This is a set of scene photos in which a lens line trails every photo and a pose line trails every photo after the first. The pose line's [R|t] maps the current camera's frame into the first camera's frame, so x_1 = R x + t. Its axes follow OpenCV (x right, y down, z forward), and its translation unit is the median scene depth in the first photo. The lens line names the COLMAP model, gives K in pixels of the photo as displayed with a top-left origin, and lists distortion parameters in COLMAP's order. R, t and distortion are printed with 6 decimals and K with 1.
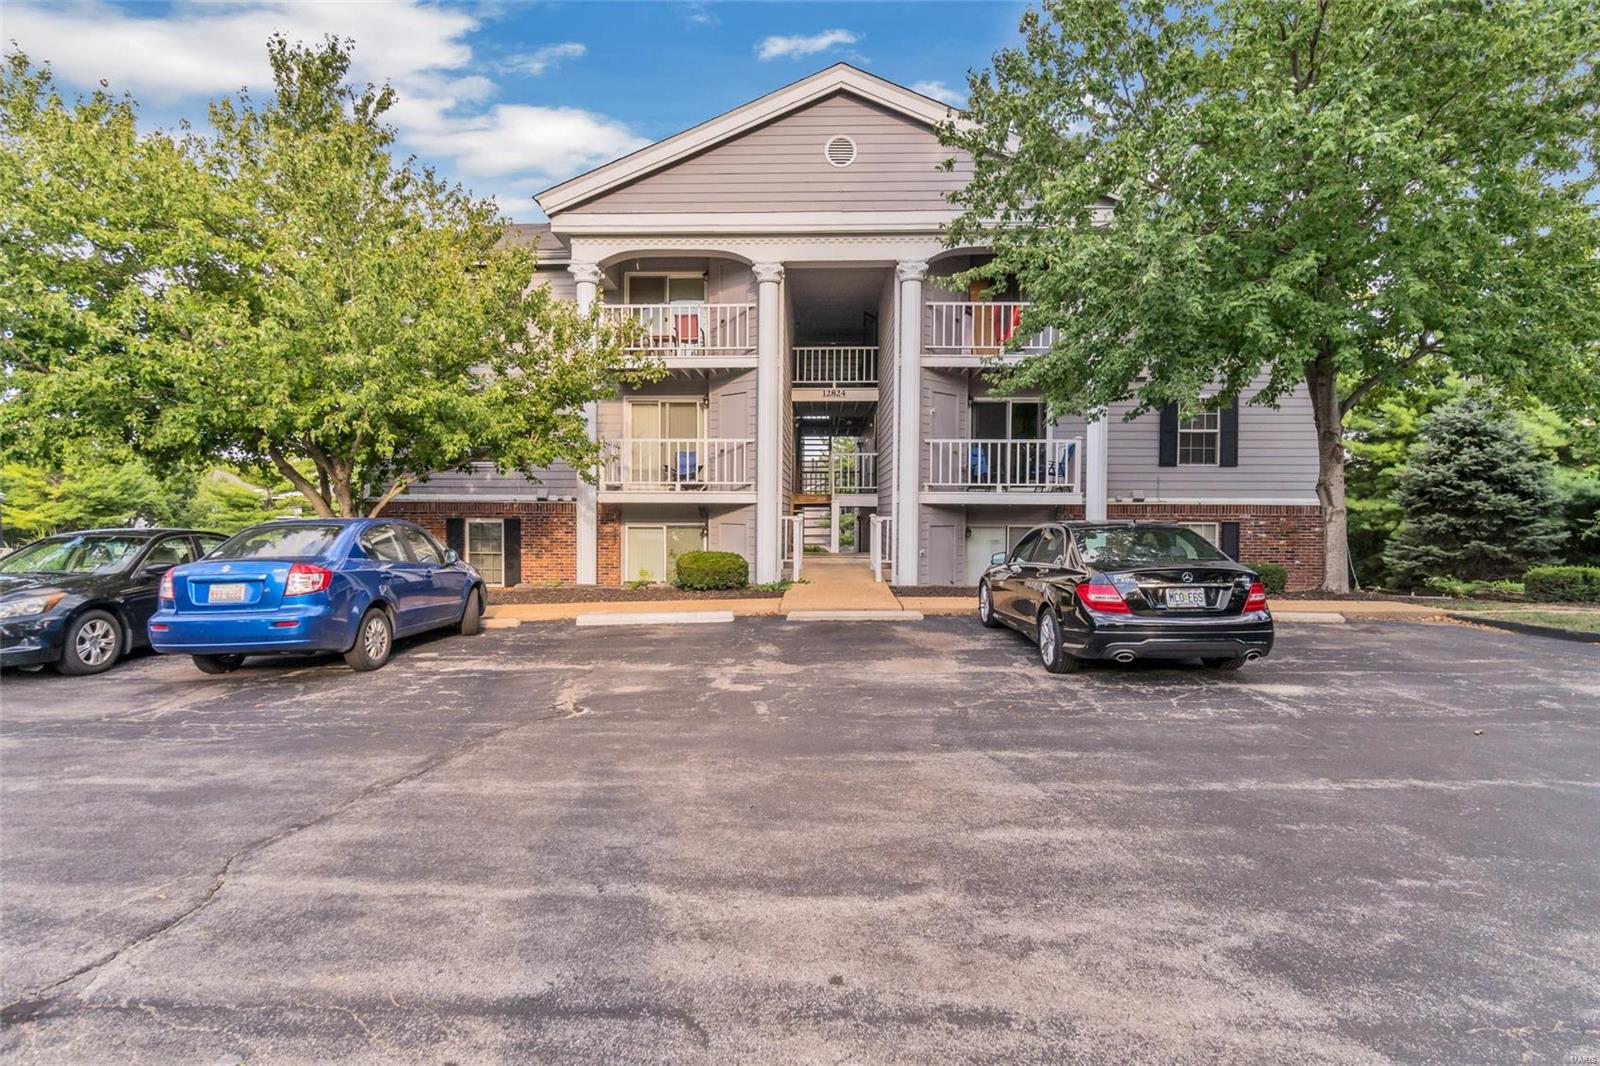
lens RADIAL K [[838.0, 0, 806.7], [0, 838.0, 540.6], [0, 0, 1]] dist [-0.018260, 0.000244]
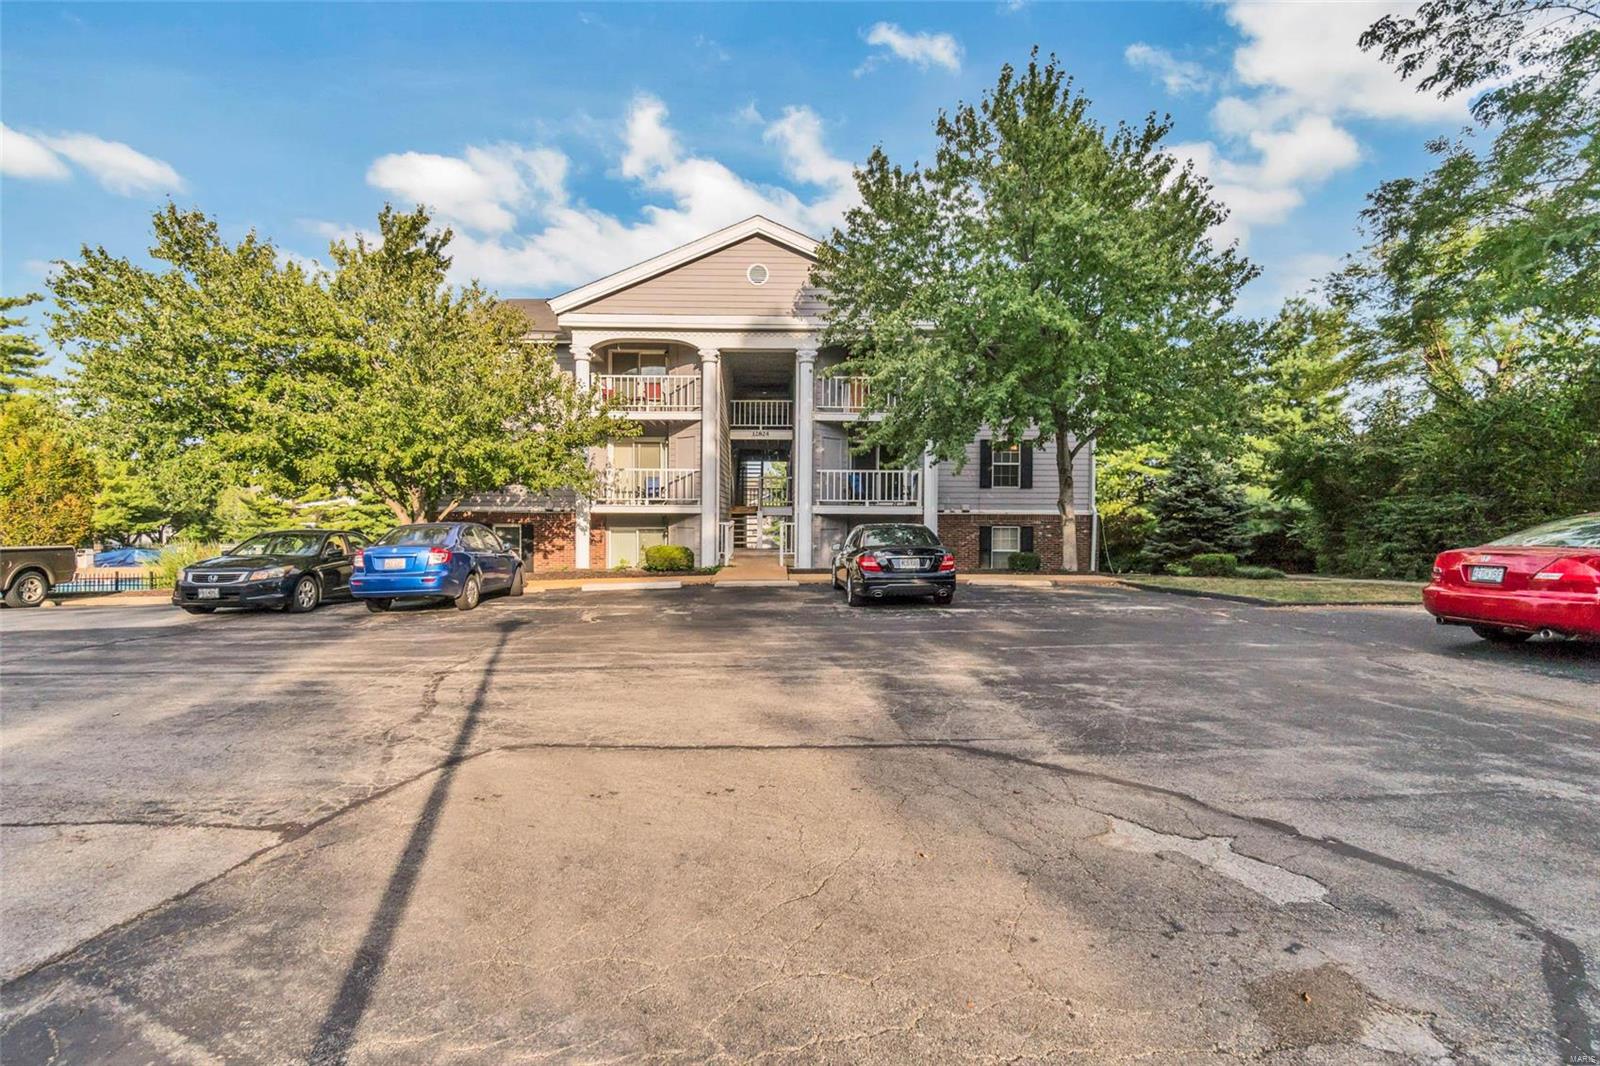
lens RADIAL K [[711.4, 0, 791.1], [0, 711.4, 534.8], [0, 0, 1]] dist [-0.005580, 0.000592]
pose [[0.998927, -0.000705, 0.046317, 0.038529], [0.001282, 0.999922, -0.012413, 0.008115], [-0.046304, 0.012459, 0.998850, -0.239239]]
